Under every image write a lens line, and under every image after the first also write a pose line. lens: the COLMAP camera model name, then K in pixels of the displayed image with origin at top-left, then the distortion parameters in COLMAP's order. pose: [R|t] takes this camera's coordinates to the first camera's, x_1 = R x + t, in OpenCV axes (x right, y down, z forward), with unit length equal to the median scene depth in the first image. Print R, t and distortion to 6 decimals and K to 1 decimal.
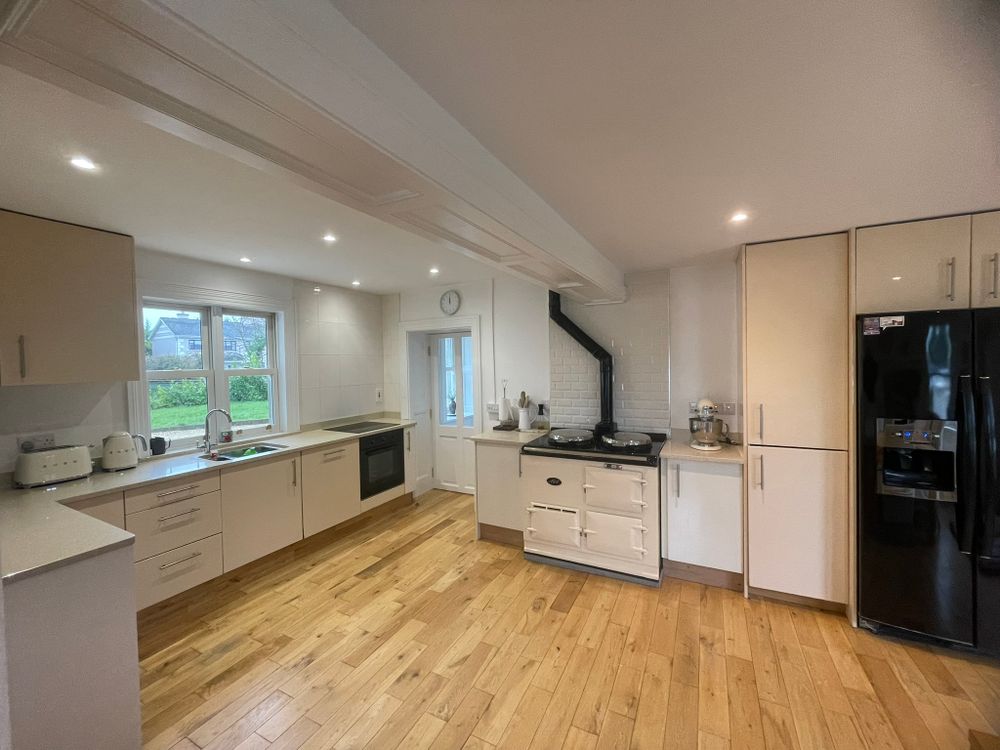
lens RADIAL K [[402.6, 0, 497.6], [0, 402.6, 369.8], [0, 0, 1]] dist [-0.000560, -0.000660]
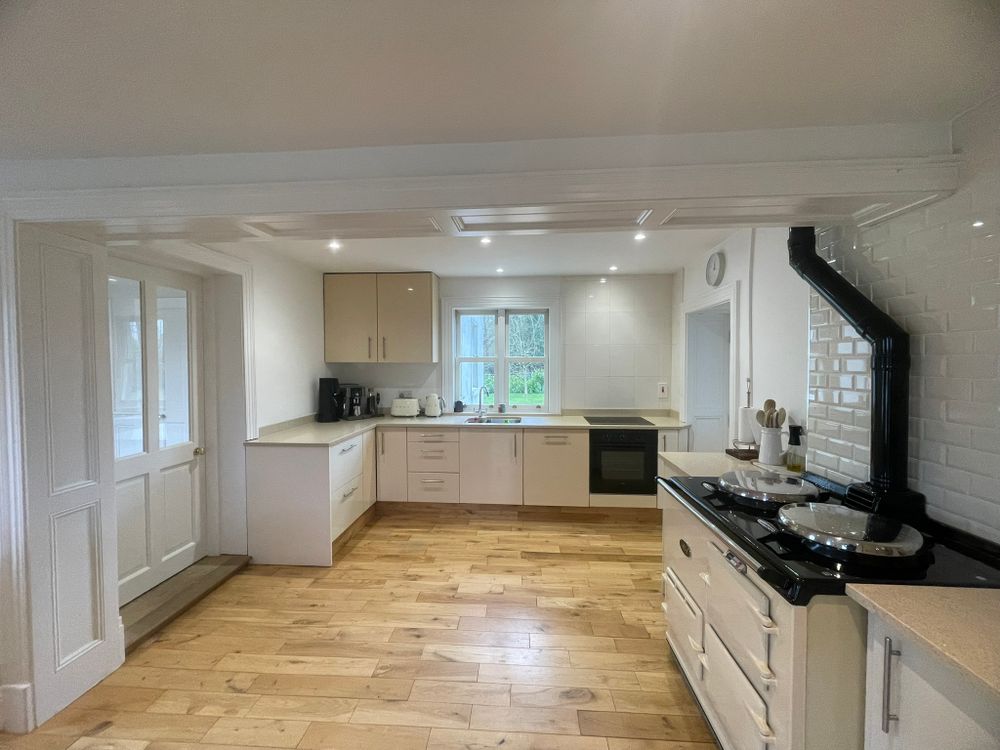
lens RADIAL K [[402.6, 0, 496.5], [0, 402.6, 372.9], [0, 0, 1]] dist [-0.000560, -0.000660]
pose [[0.402063, 0.044243, -0.914543, 0.545330], [-0.024273, 0.998996, 0.037657, 0.002698], [0.915290, 0.007059, 0.402733, 0.487128]]
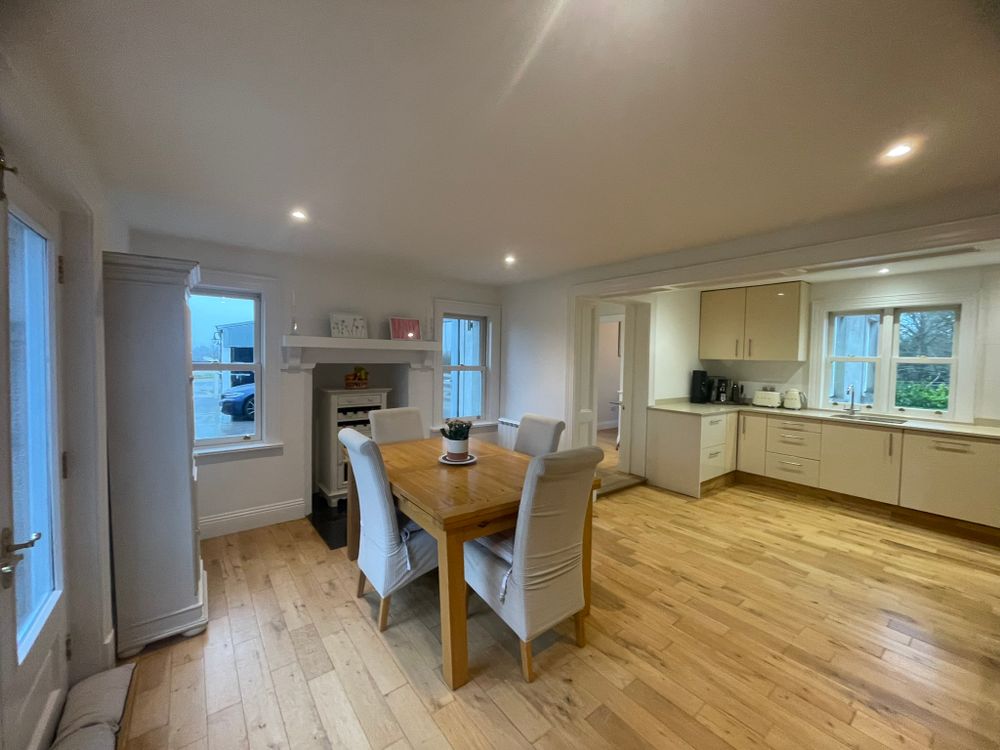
lens RADIAL K [[402.6, 0, 496.6], [0, 402.6, 370.8], [0, 0, 1]] dist [-0.000560, -0.000660]
pose [[-0.418461, 0.043149, -0.907209, 1.065726], [-0.029962, 0.997671, 0.061272, 0.001664], [0.907740, 0.052821, -0.416194, 0.437645]]
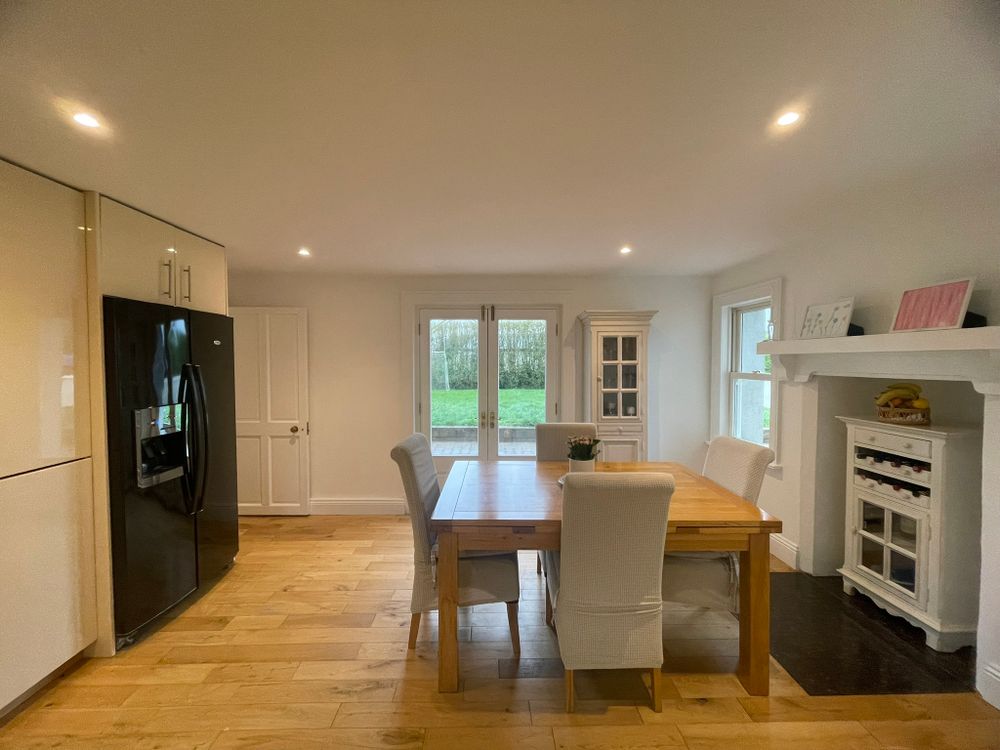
lens RADIAL K [[402.6, 0, 494.0], [0, 402.6, 375.4], [0, 0, 1]] dist [-0.000560, -0.000660]
pose [[-0.475885, -0.013524, 0.879403, -0.193727], [0.026723, 0.999198, 0.029827, 0.022325], [-0.879101, 0.037695, -0.475142, 0.494485]]
